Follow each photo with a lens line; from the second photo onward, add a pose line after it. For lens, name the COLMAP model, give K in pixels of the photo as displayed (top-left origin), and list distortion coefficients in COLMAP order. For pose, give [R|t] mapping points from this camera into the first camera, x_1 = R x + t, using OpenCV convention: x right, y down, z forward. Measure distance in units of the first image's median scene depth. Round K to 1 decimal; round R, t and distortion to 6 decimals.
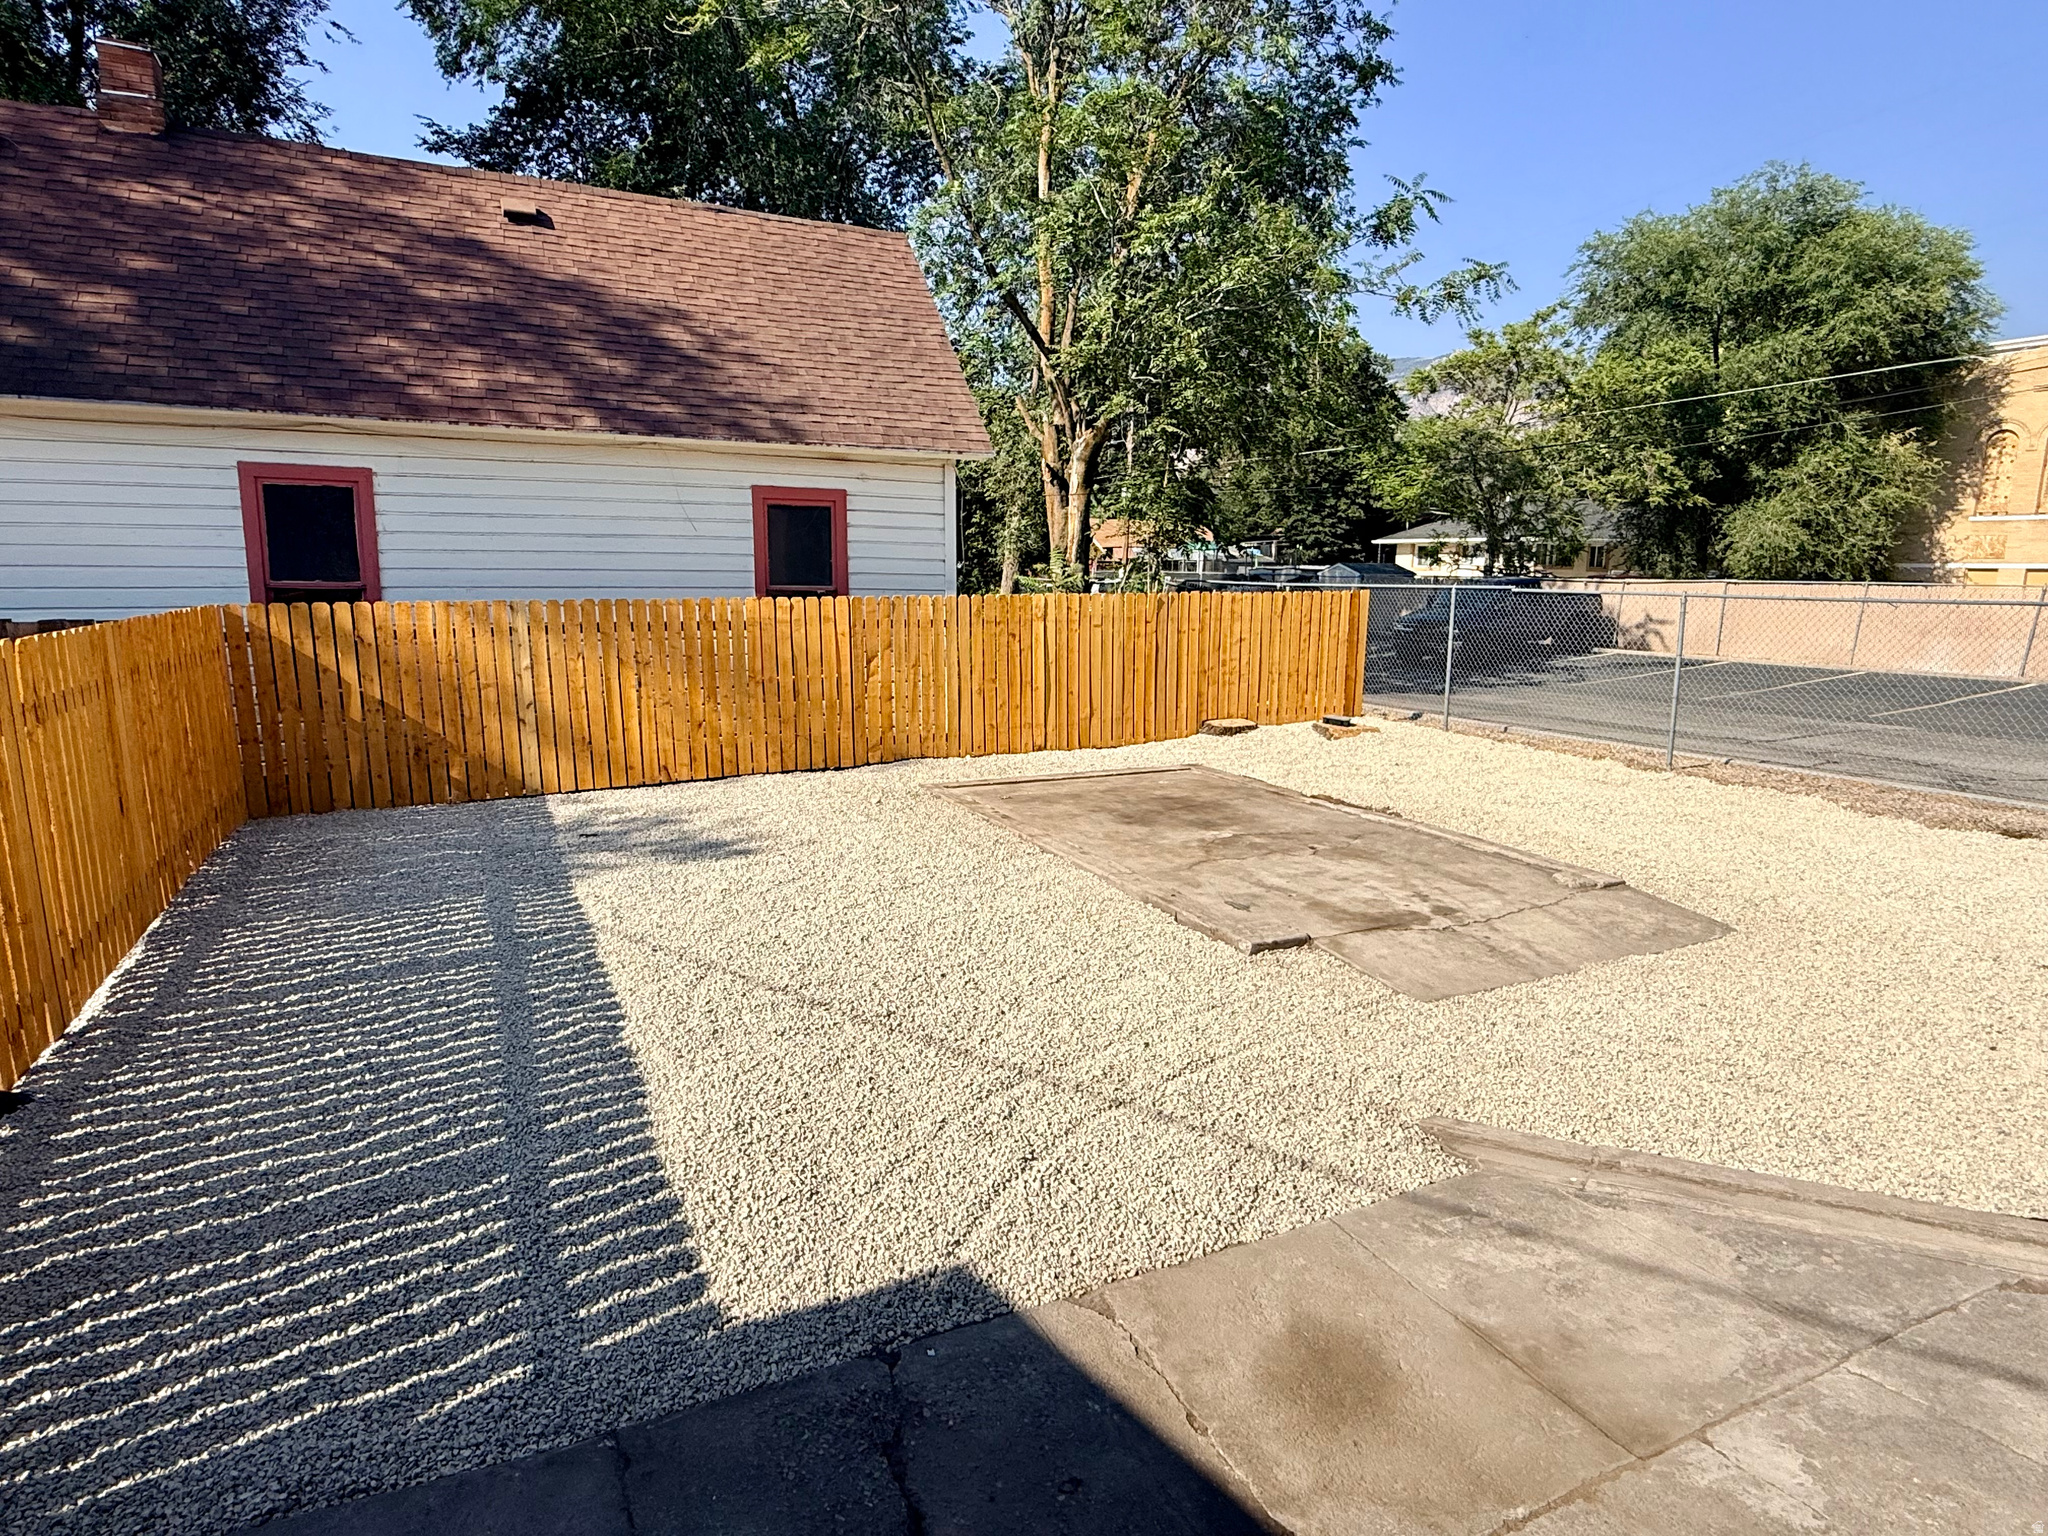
lens RADIAL K [[1116.2, 0, 1024.0], [0, 1116.2, 768.0], [0, 0, 1]] dist [-0.003235, -0.000225]
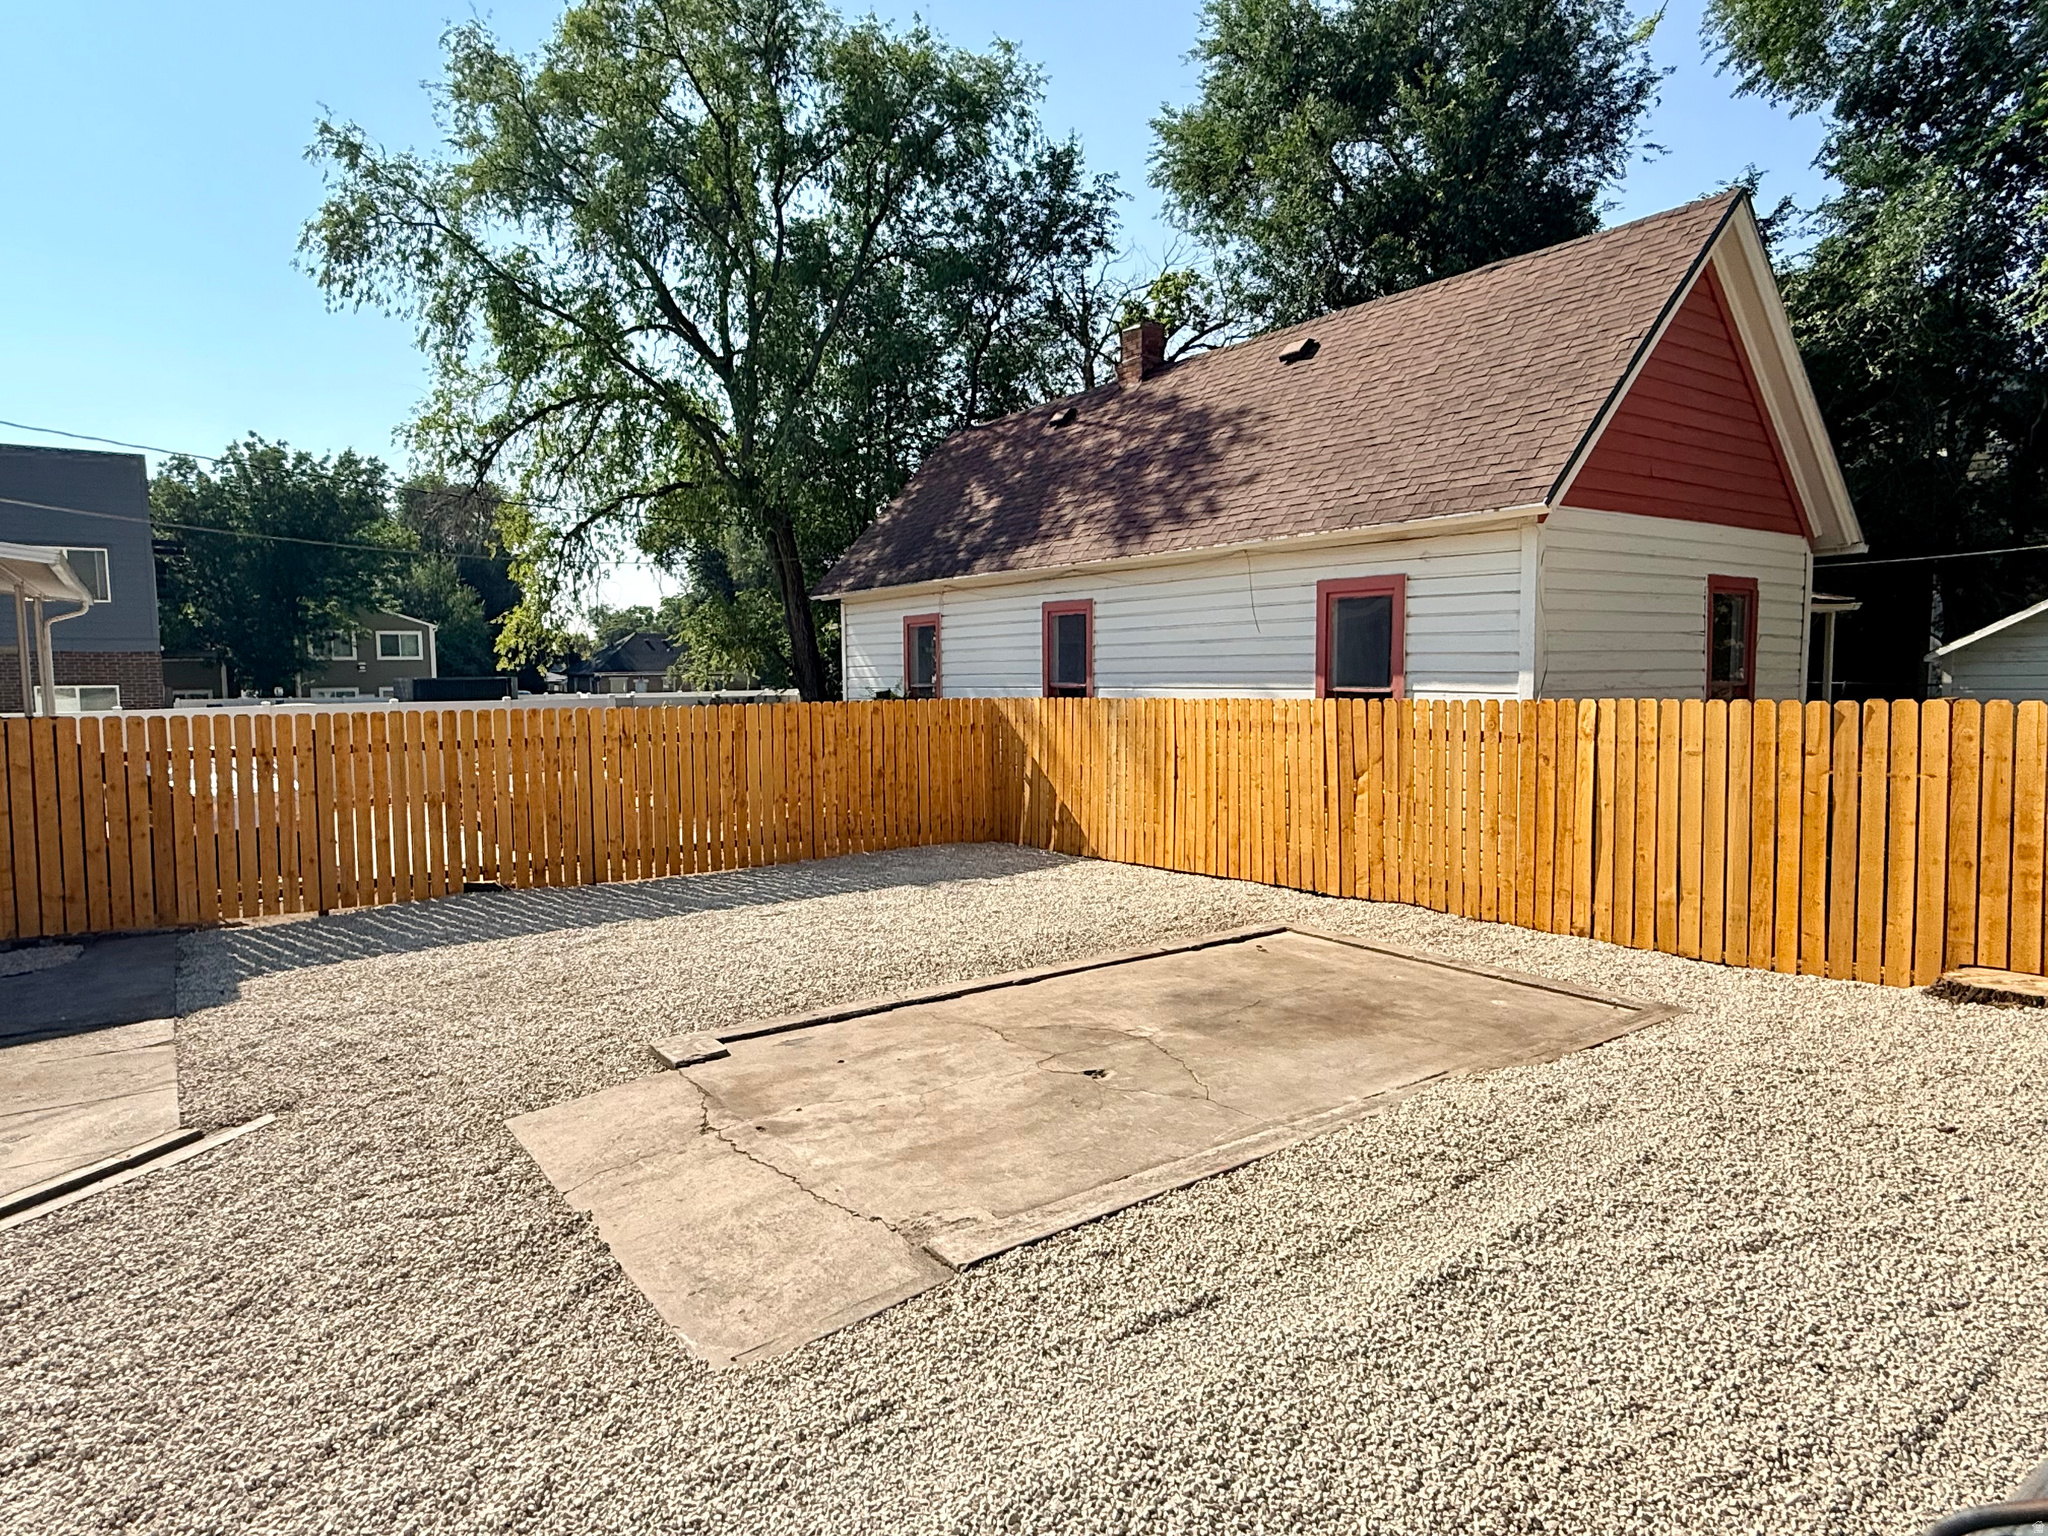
lens RADIAL K [[1183.9, 0, 1018.2], [0, 1183.9, 767.2], [0, 0, 1]] dist [0.002316, -0.003298]
pose [[0.168779, 0.068773, -0.983252, 0.703193], [-0.157996, 0.986551, 0.041883, -0.099593], [0.972908, 0.148281, 0.177375, 0.597395]]
